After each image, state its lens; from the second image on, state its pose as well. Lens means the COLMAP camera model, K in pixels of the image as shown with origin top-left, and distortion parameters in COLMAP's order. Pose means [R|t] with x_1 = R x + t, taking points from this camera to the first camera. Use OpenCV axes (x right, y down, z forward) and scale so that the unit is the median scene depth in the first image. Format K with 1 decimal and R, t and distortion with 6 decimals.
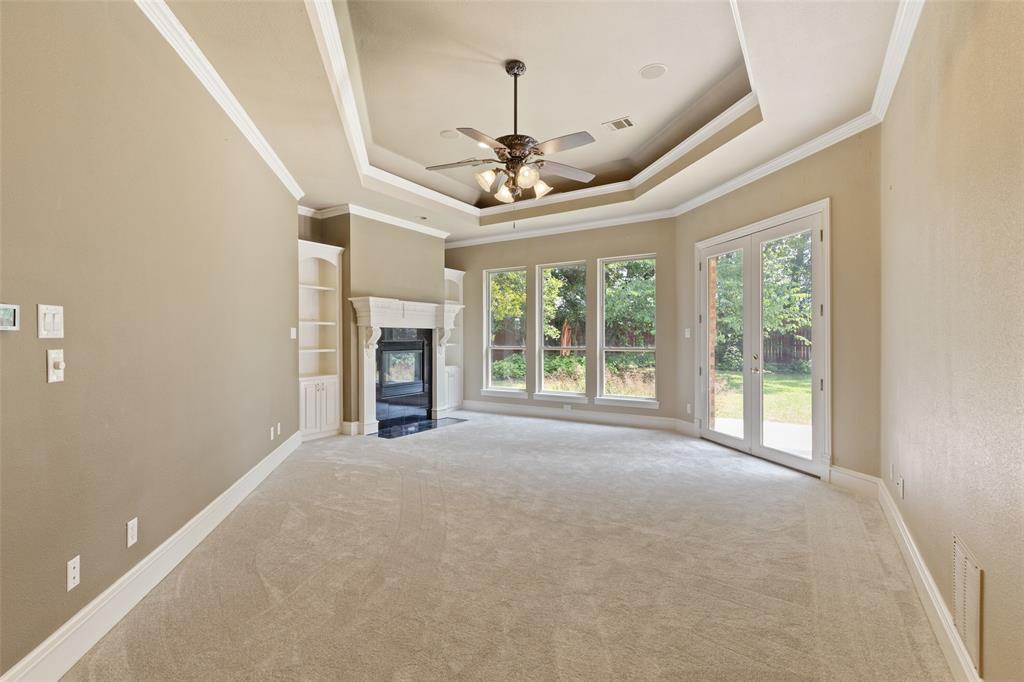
lens RADIAL K [[463.5, 0, 514.7], [0, 463.5, 346.7], [0, 0, 1]] dist [0.005108, 0.000332]
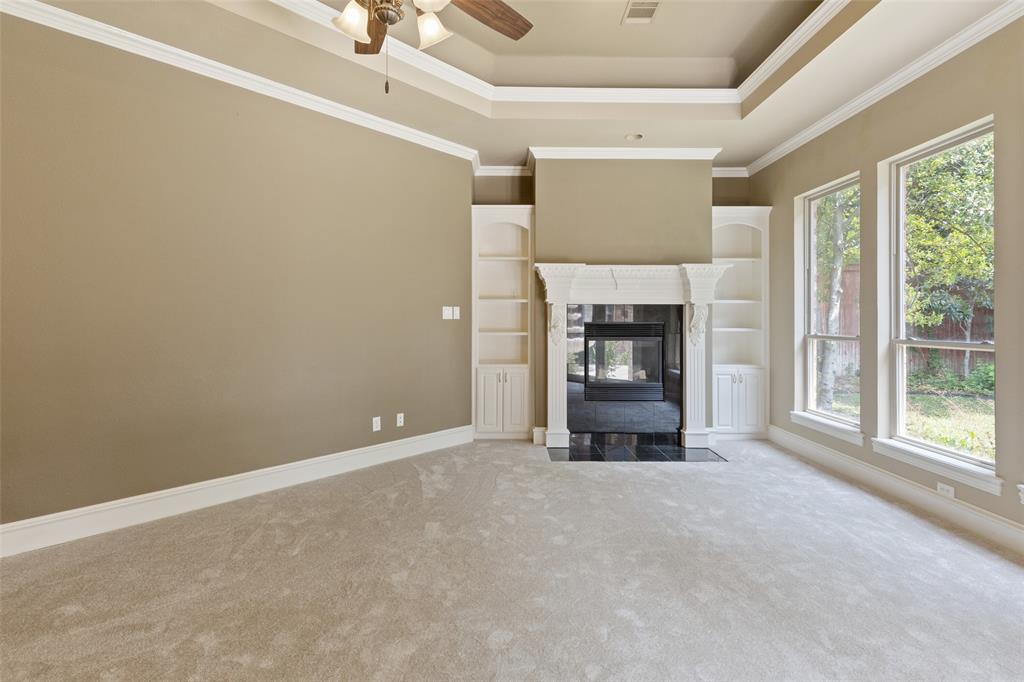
lens RADIAL K [[494.6, 0, 514.1], [0, 494.6, 317.3], [0, 0, 1]] dist [0.036075, -0.000095]
pose [[0.559606, -0.000686, -0.828758, 0.286935], [-0.018982, 0.999727, -0.013644, -0.007754], [0.828541, 0.023367, 0.559440, 0.458684]]
